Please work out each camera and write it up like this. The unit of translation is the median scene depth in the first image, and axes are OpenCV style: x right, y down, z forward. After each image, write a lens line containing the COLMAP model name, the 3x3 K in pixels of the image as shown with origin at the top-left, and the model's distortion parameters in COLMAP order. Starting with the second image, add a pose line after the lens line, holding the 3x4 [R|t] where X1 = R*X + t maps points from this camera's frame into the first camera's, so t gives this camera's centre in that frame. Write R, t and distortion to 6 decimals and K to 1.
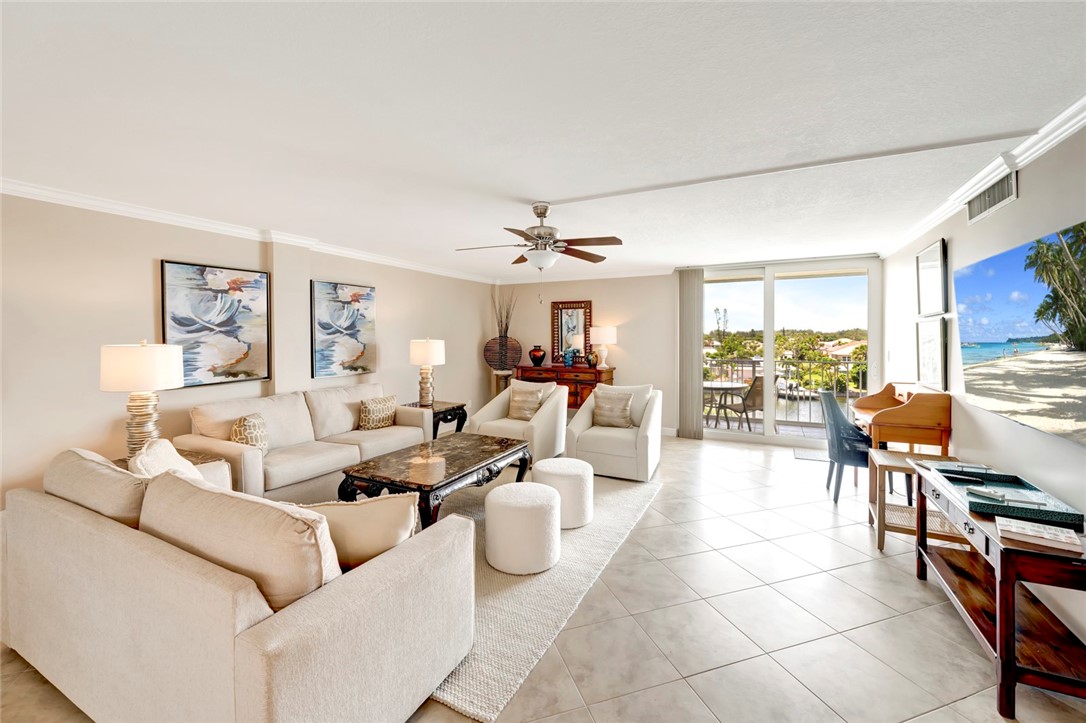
lens RADIAL K [[454.3, 0, 547.0], [0, 454.3, 339.3], [0, 0, 1]] dist [-0.016369, -0.000025]
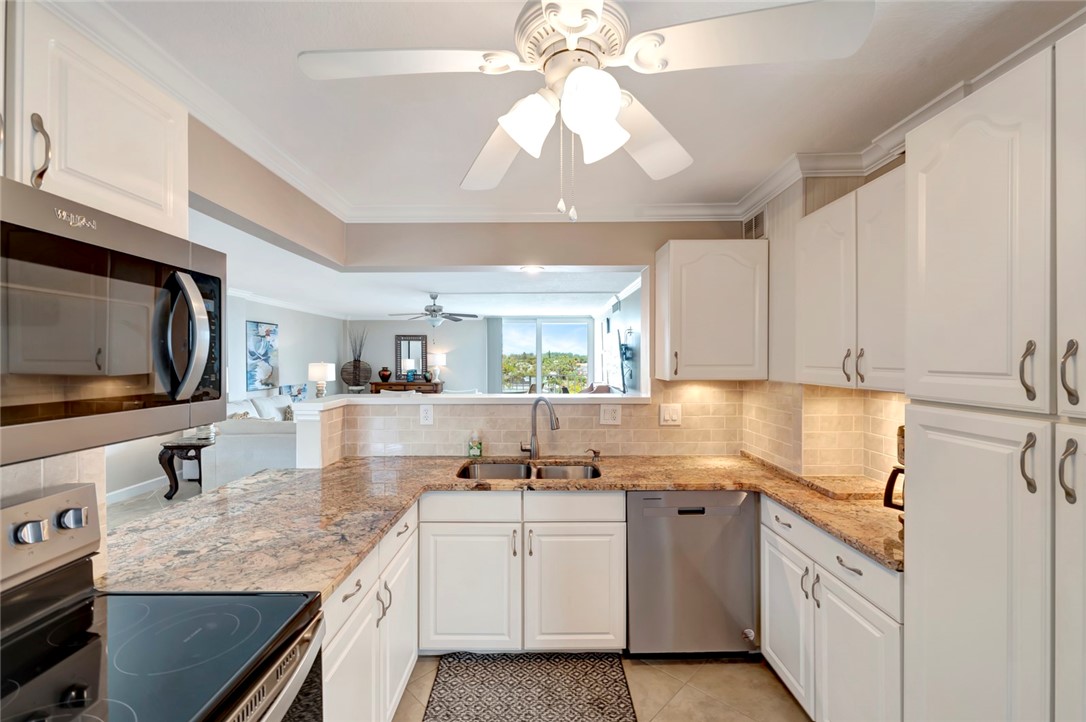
lens RADIAL K [[456.2, 0, 541.5], [0, 456.2, 355.9], [0, 0, 1]] dist [-0.000147, -0.000030]
pose [[0.894127, 0.001453, 0.447812, -0.266822], [0.004277, 0.999921, -0.011786, -0.002132], [-0.447793, 0.012453, 0.894050, -0.532437]]
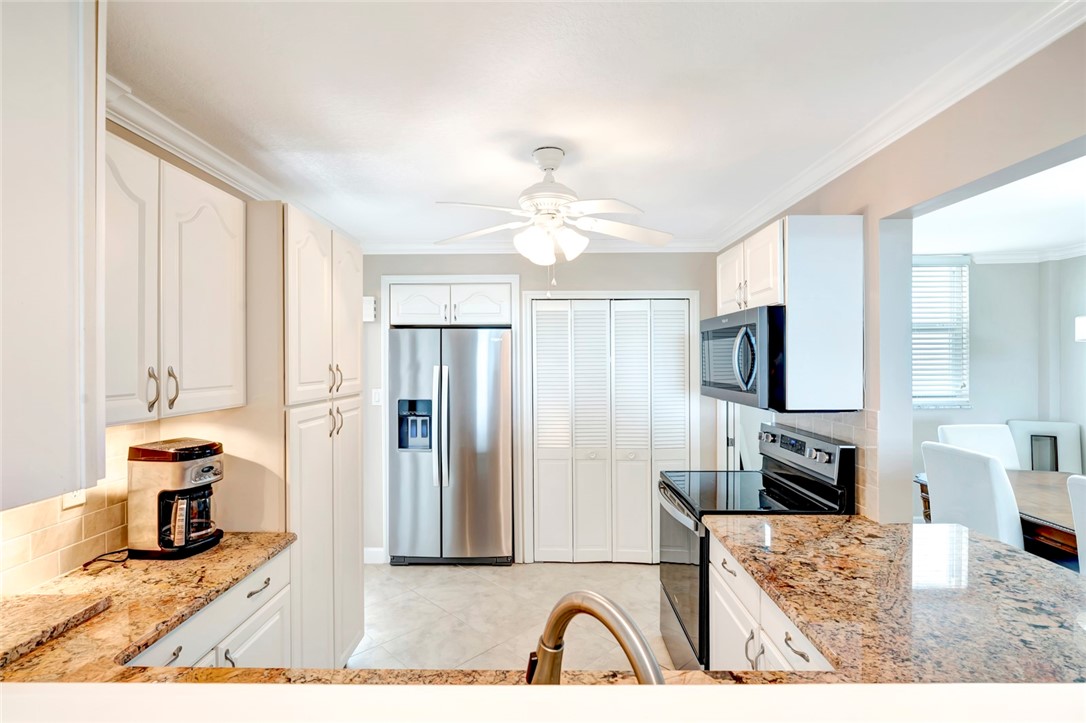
lens RADIAL K [[522.3, 0, 543.0], [0, 522.3, 361.5], [0, 0, 1]] dist [-0.000158, 0.000003]
pose [[-0.900857, 0.006913, -0.434061, 0.988693], [0.002767, 0.999944, 0.010182, -0.060551], [0.434107, 0.007972, -0.900826, 1.855816]]
